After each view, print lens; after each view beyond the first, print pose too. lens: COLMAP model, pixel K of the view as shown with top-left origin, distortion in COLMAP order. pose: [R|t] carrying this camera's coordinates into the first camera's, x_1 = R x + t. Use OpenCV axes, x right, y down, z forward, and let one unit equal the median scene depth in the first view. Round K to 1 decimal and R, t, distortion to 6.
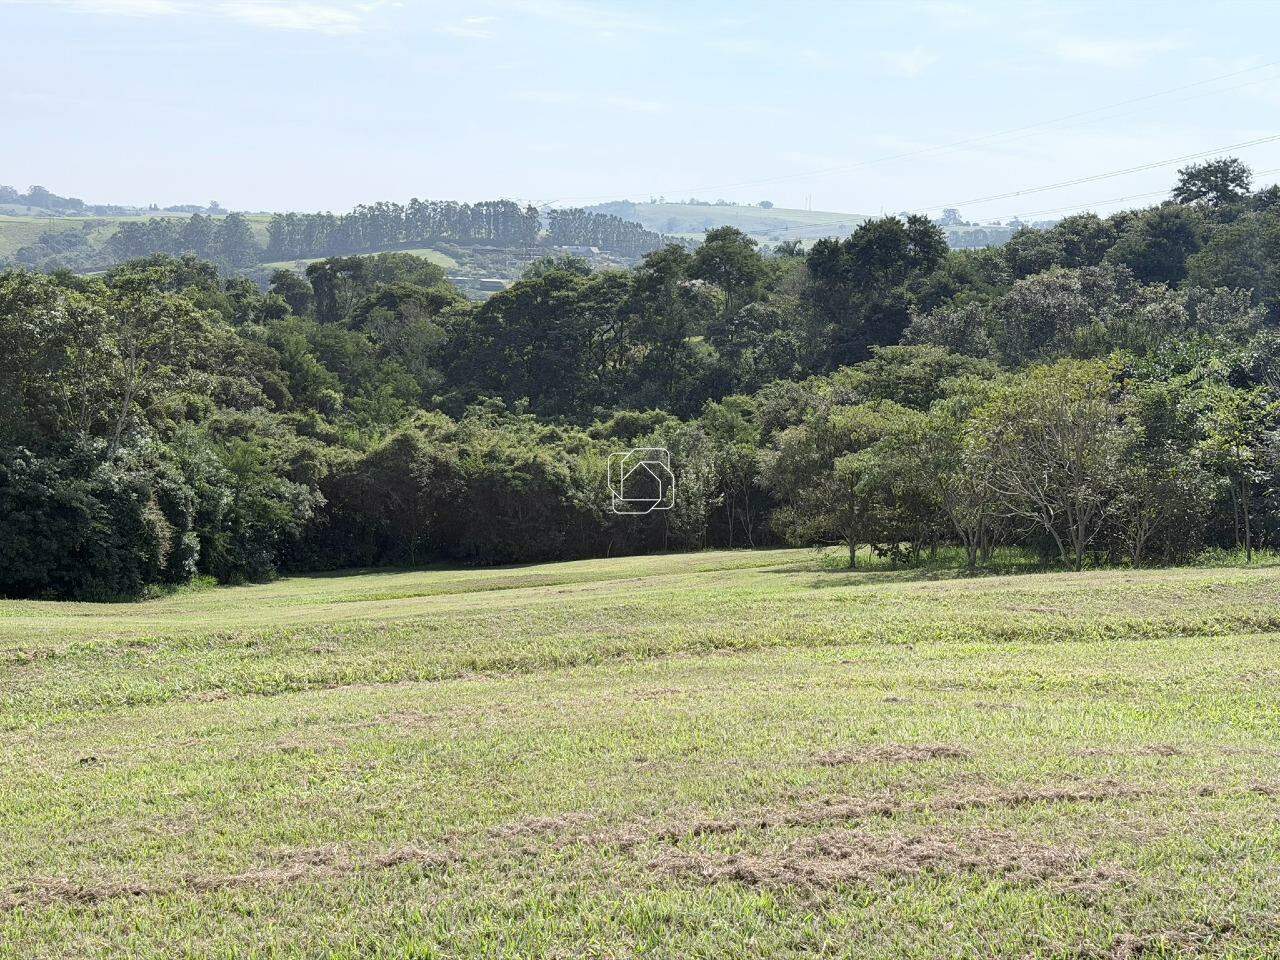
lens RADIAL K [[1724.8, 0, 637.8], [0, 1724.8, 496.5], [0, 0, 1]] dist [0.103951, 0.000000]
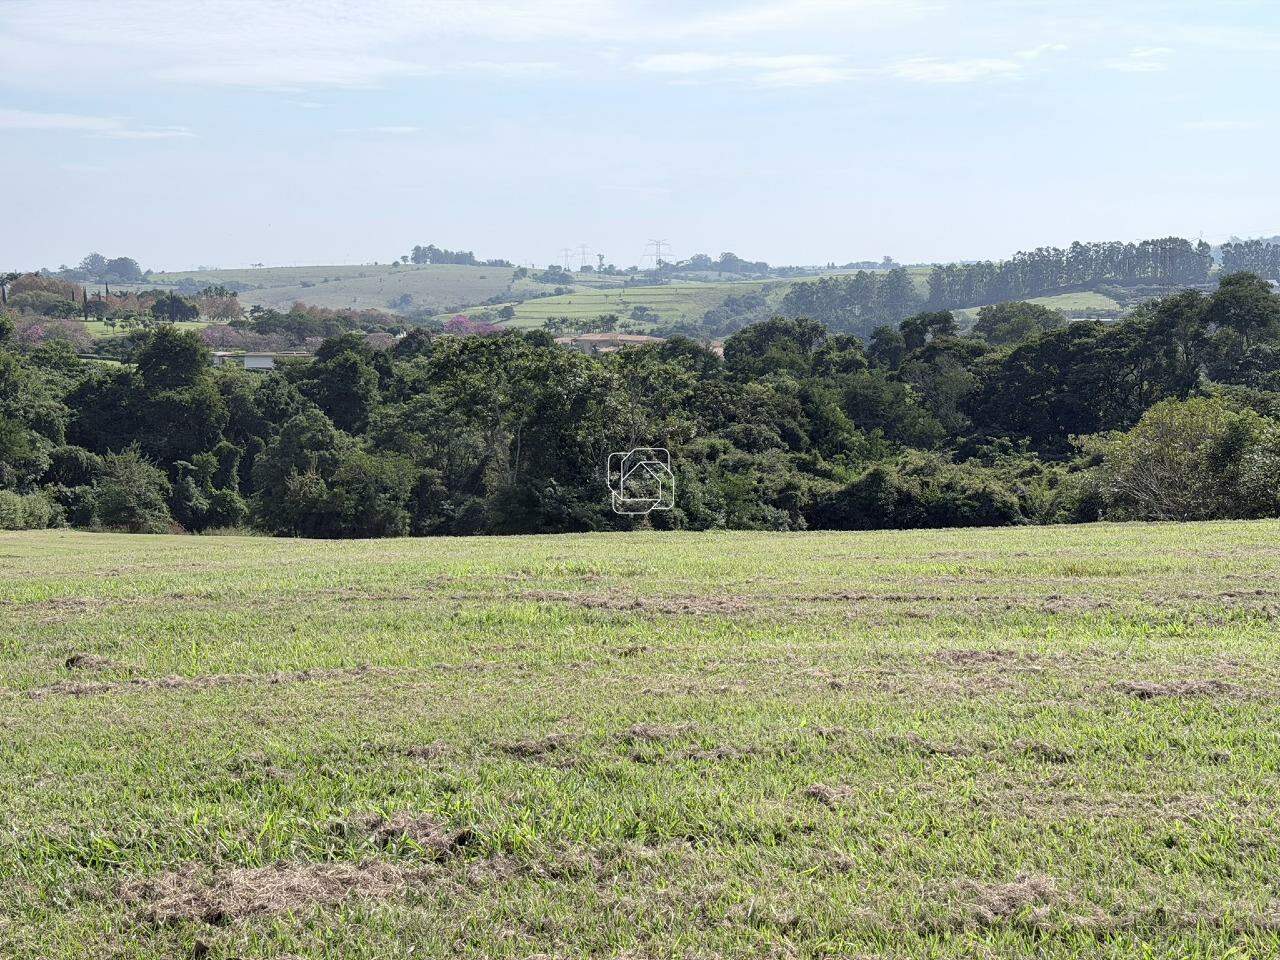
lens RADIAL K [[1731.4, 0, 653.7], [0, 1731.4, 473.8], [0, 0, 1]] dist [0.090701, 0.000000]
pose [[0.930718, -0.009054, -0.365626, 0.103435], [-0.005614, 0.999222, -0.039035, 0.009609], [0.365695, 0.038384, 0.929943, -0.106558]]
